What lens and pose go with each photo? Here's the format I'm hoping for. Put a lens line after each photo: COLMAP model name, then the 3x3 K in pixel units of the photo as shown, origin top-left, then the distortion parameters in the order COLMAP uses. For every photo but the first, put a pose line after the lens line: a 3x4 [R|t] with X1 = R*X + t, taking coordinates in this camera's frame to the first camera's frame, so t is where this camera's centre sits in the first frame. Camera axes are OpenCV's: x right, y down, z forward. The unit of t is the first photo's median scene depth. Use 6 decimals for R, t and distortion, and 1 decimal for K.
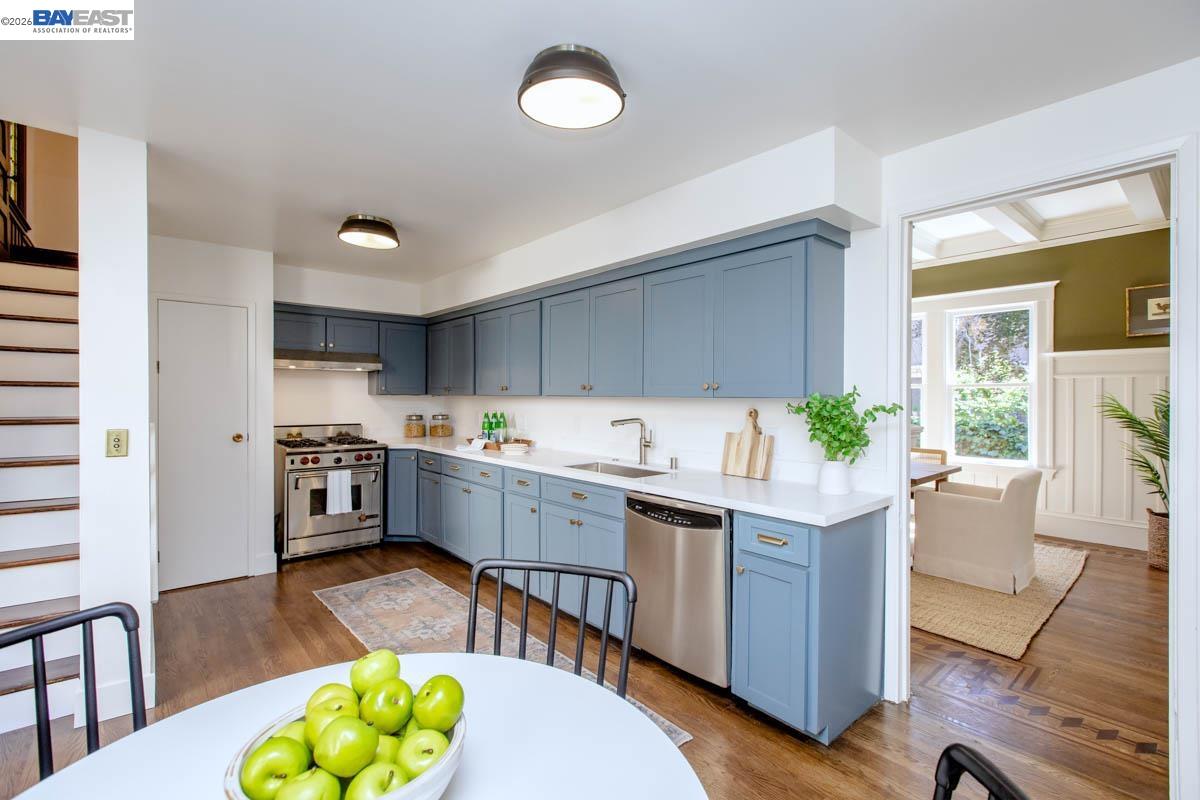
lens RADIAL K [[537.8, 0, 593.2], [0, 537.8, 397.7], [0, 0, 1]] dist [0.003954, -0.000977]
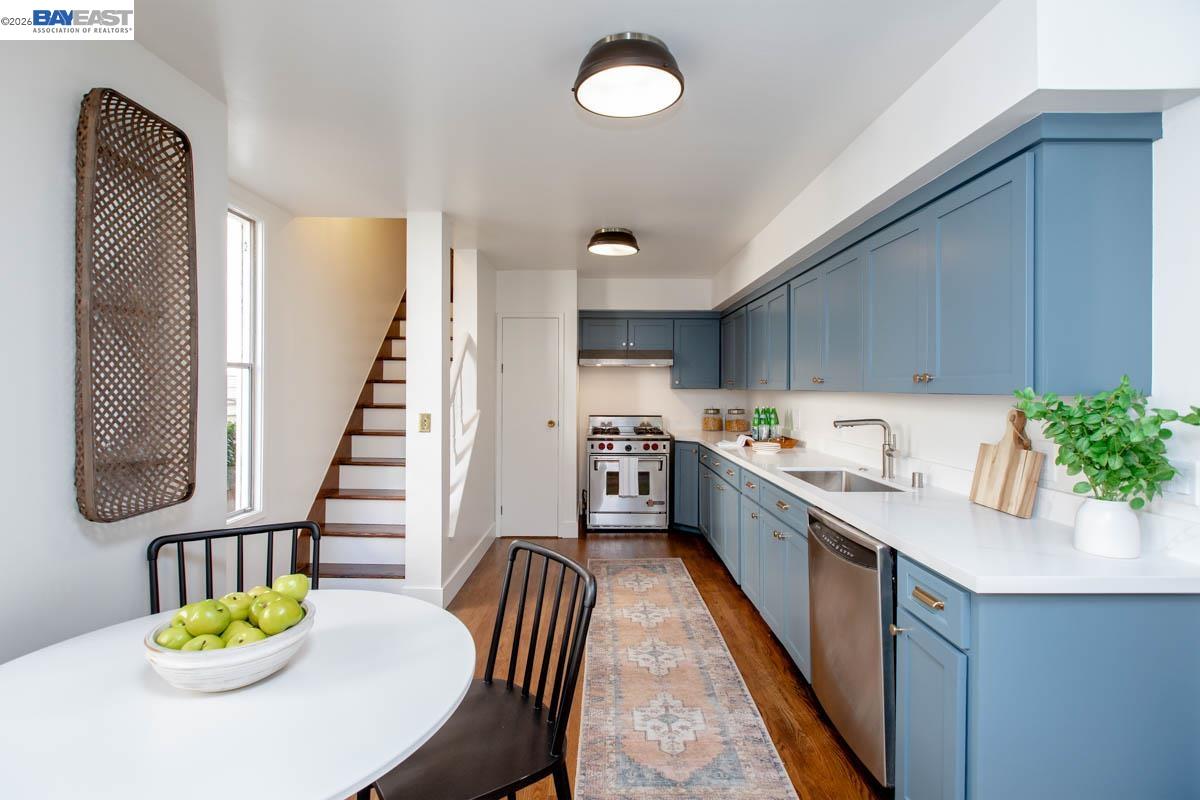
lens RADIAL K [[562.2, 0, 606.0], [0, 562.2, 386.5], [0, 0, 1]] dist [0.002655, 0.000023]
pose [[0.763489, -0.001442, -0.645819, 0.250999], [-0.004037, 0.999967, -0.007006, -0.001899], [0.645808, 0.007957, 0.763459, 0.087374]]
